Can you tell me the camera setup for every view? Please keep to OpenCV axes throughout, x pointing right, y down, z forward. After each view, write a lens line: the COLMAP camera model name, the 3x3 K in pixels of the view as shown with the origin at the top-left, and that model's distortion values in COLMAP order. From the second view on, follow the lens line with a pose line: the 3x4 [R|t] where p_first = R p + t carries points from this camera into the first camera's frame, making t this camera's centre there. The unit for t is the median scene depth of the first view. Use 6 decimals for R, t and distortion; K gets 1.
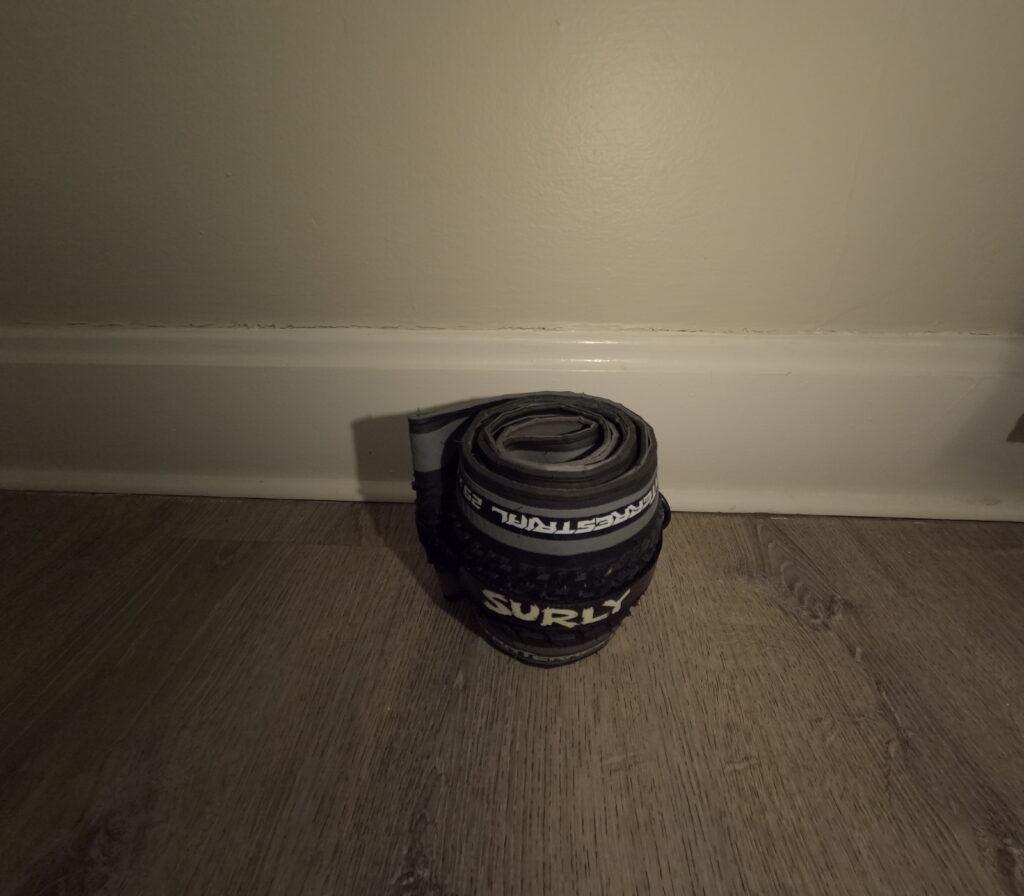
lens RADIAL K [[421.7, 0, 519.3], [0, 421.7, 423.0], [0, 0, 1]] dist [0.003968, -0.000077]
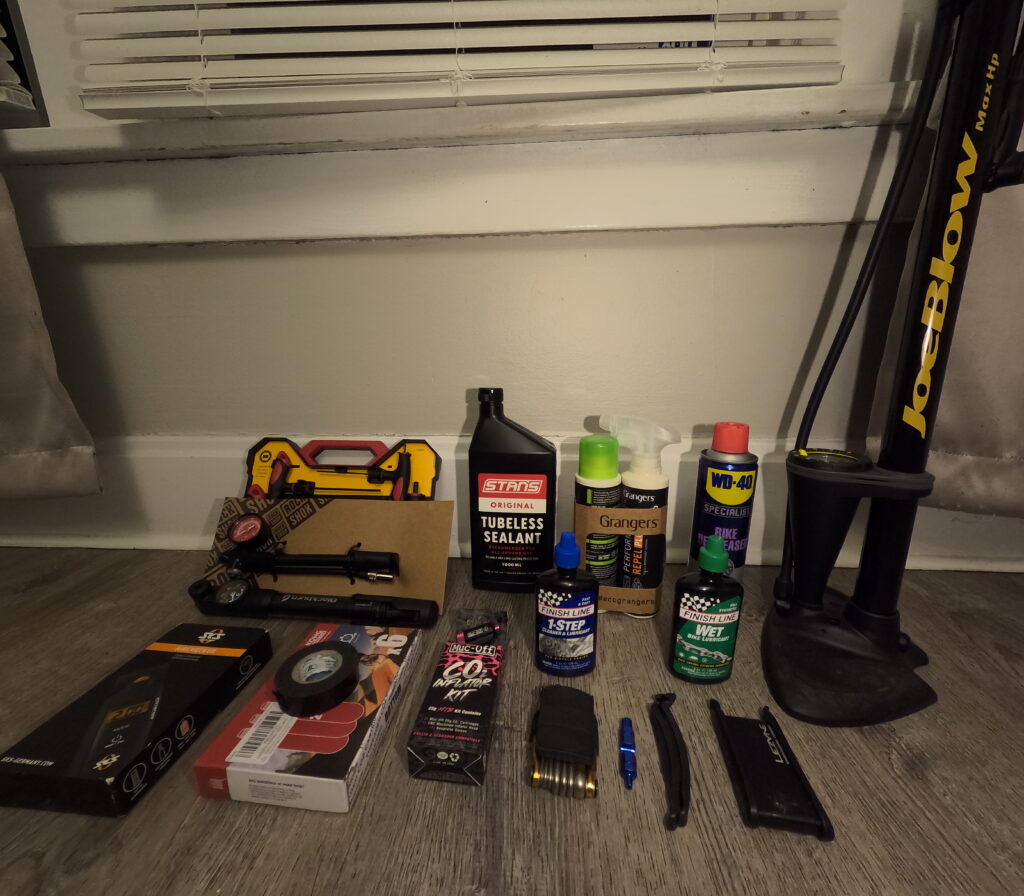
lens RADIAL K [[424.4, 0, 514.2], [0, 424.4, 416.5], [0, 0, 1]] dist [0.002994, 0.000580]
pose [[0.999843, 0.001590, -0.017652, -0.117281], [-0.008388, 0.919800, -0.392298, 0.507785], [0.015612, 0.392384, 0.919669, -0.795928]]
